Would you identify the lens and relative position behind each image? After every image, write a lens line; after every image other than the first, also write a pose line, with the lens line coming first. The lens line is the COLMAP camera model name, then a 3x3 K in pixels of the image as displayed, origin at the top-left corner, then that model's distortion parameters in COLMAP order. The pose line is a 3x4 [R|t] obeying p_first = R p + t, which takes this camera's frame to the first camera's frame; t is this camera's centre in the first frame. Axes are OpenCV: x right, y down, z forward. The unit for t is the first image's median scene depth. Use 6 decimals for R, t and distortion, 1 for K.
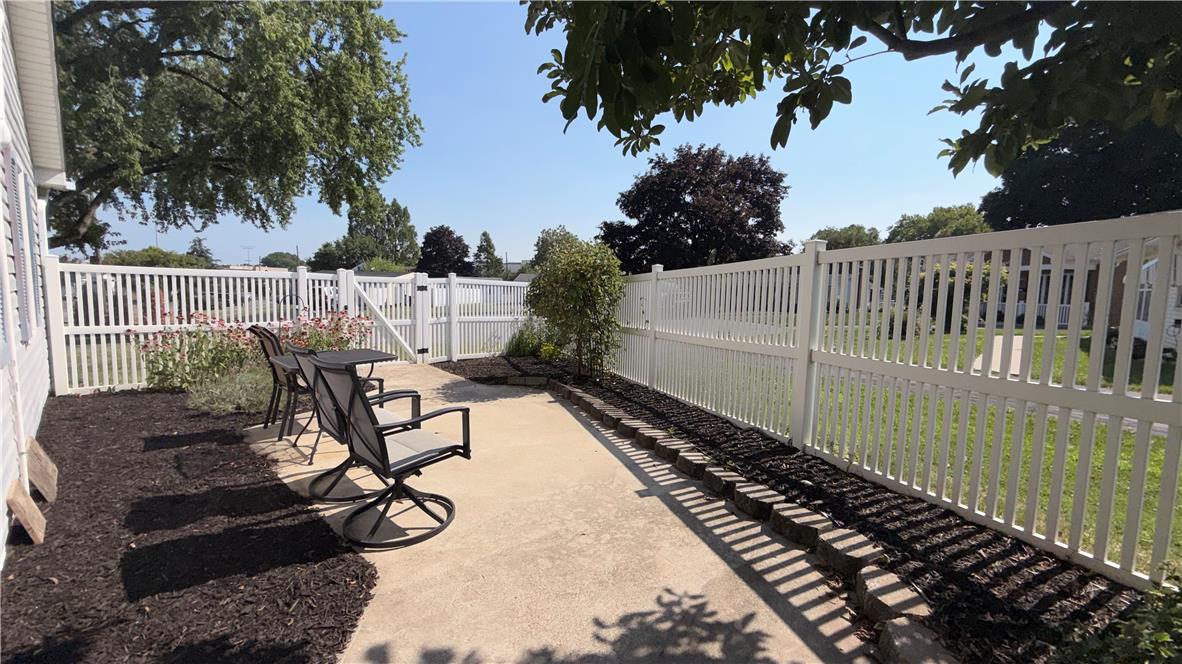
lens RADIAL K [[476.4, 0, 590.1], [0, 476.4, 333.8], [0, 0, 1]] dist [-0.001039, 0.000462]
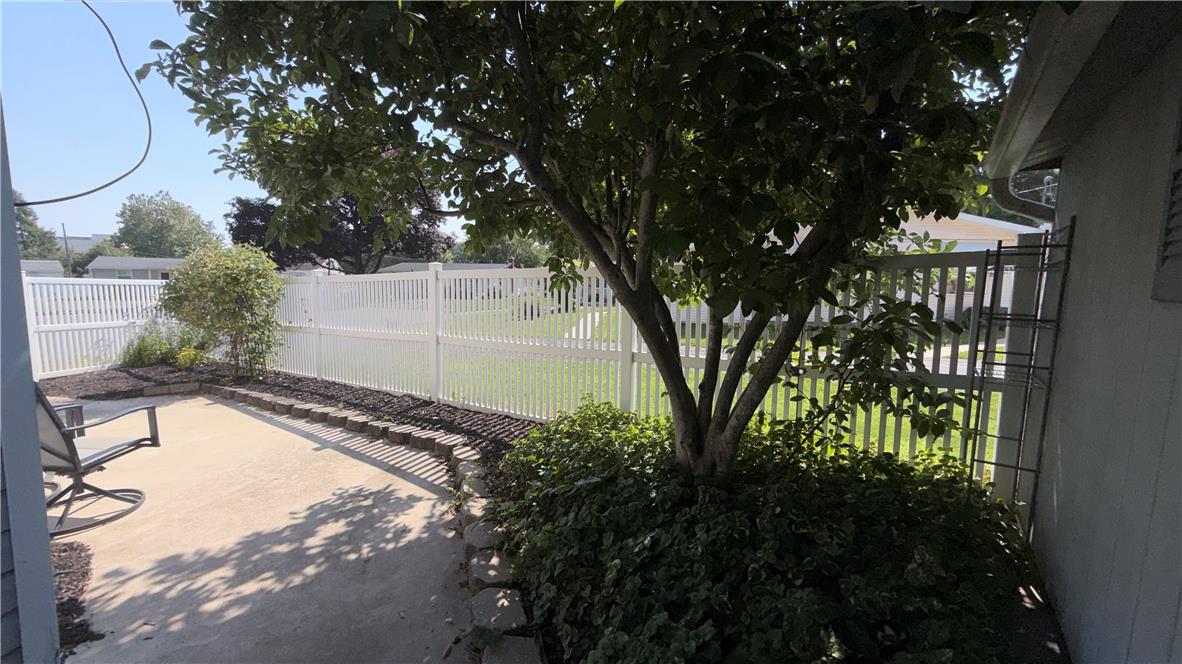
lens RADIAL K [[476.4, 0, 588.5], [0, 476.4, 334.2], [0, 0, 1]] dist [-0.001039, 0.000462]
pose [[0.792495, -0.078094, 0.604858, -0.071451], [0.059384, 0.996936, 0.050910, -0.018403], [-0.606981, -0.004427, 0.794704, -0.493270]]
